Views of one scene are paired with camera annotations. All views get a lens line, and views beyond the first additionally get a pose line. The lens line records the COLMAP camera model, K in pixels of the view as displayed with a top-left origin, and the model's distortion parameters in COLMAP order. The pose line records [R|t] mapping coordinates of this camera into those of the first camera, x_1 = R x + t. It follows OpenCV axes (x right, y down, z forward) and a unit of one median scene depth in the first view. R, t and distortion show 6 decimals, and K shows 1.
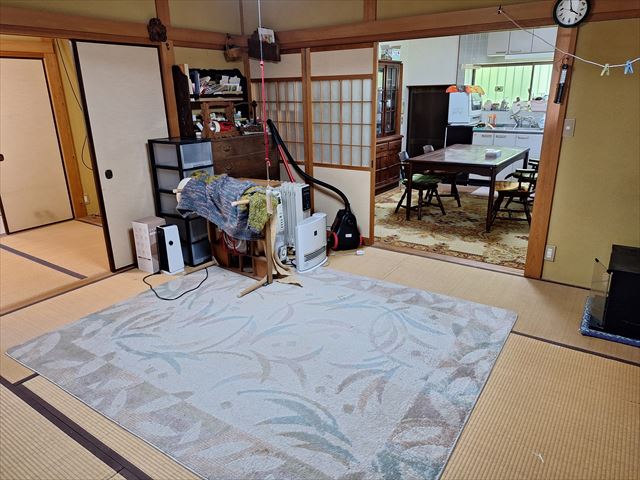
lens RADIAL K [[447.7, 0, 320.9], [0, 447.7, 237.6], [0, 0, 1]] dist [0.066757, -0.001746]
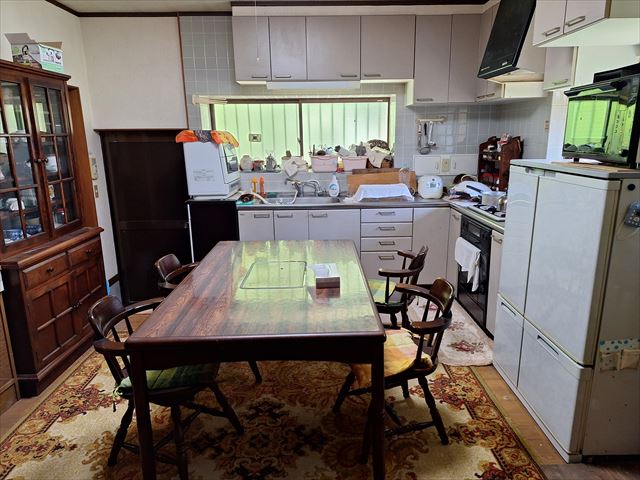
lens RADIAL K [[447.7, 0, 320.3], [0, 447.7, 240.3], [0, 0, 1]] dist [0.066757, -0.001746]
pose [[0.817474, -0.128232, 0.561510, 0.099277], [0.180629, 0.982796, -0.038528, -0.153279], [-0.546909, 0.132920, 0.826573, 0.475492]]
